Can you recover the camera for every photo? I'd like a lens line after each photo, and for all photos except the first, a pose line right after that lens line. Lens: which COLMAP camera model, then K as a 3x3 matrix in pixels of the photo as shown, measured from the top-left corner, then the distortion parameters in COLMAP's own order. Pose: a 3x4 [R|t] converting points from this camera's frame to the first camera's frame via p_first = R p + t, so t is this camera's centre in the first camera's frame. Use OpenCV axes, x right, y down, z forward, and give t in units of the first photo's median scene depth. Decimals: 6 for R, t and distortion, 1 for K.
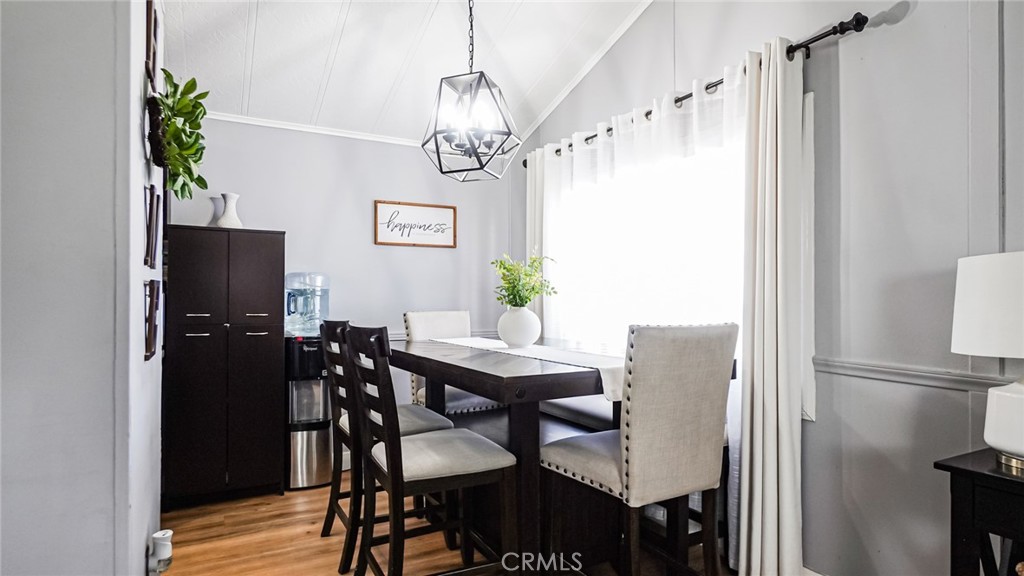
lens RADIAL K [[543.8, 0, 507.6], [0, 543.8, 295.4], [0, 0, 1]] dist [-0.000056, 0.000238]
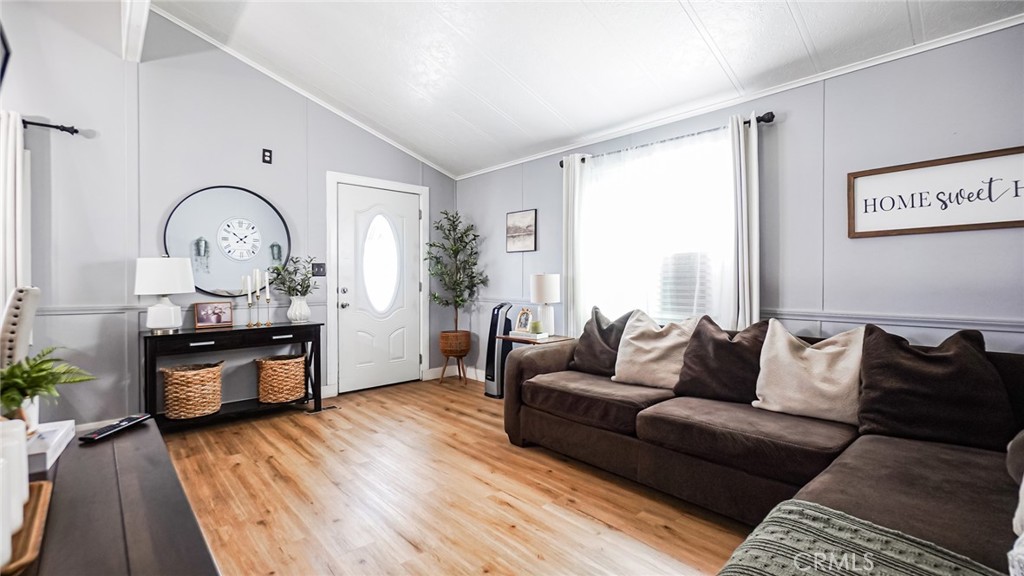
lens RADIAL K [[454.0, 0, 507.8], [0, 454.0, 282.3], [0, 0, 1]] dist [-0.007710, 0.001906]
pose [[-0.272404, -0.008072, 0.962149, -0.755397], [-0.013483, 0.999899, 0.004571, 0.006471], [-0.962089, -0.011727, -0.272485, -0.030553]]
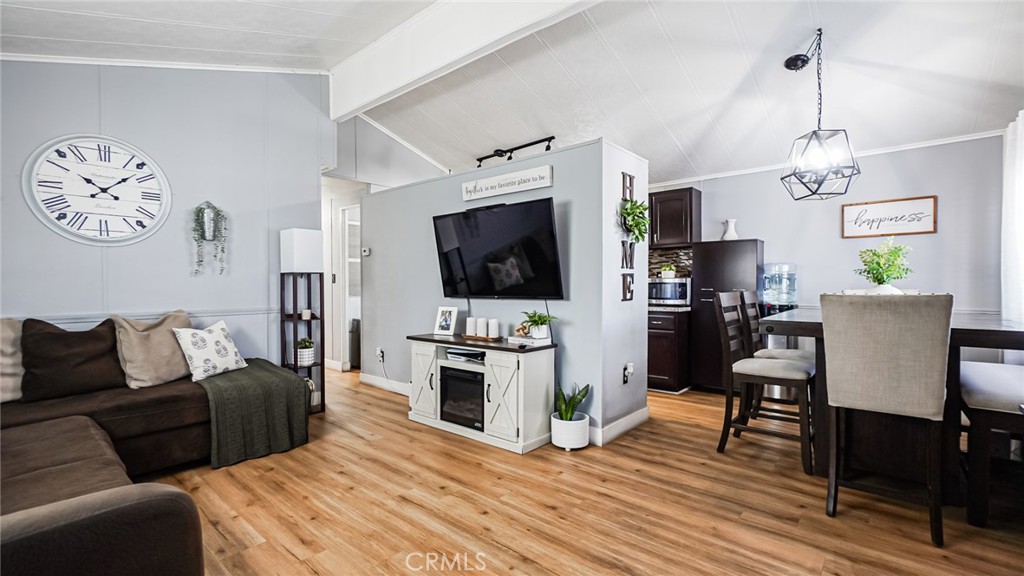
lens RADIAL K [[454.0, 0, 511.8], [0, 454.0, 287.4], [0, 0, 1]] dist [-0.007710, 0.001906]
pose [[0.384118, 0.003699, -0.923277, 0.548778], [0.010306, 0.999913, 0.008293, 0.008804], [0.923227, -0.012701, 0.384046, -0.192869]]
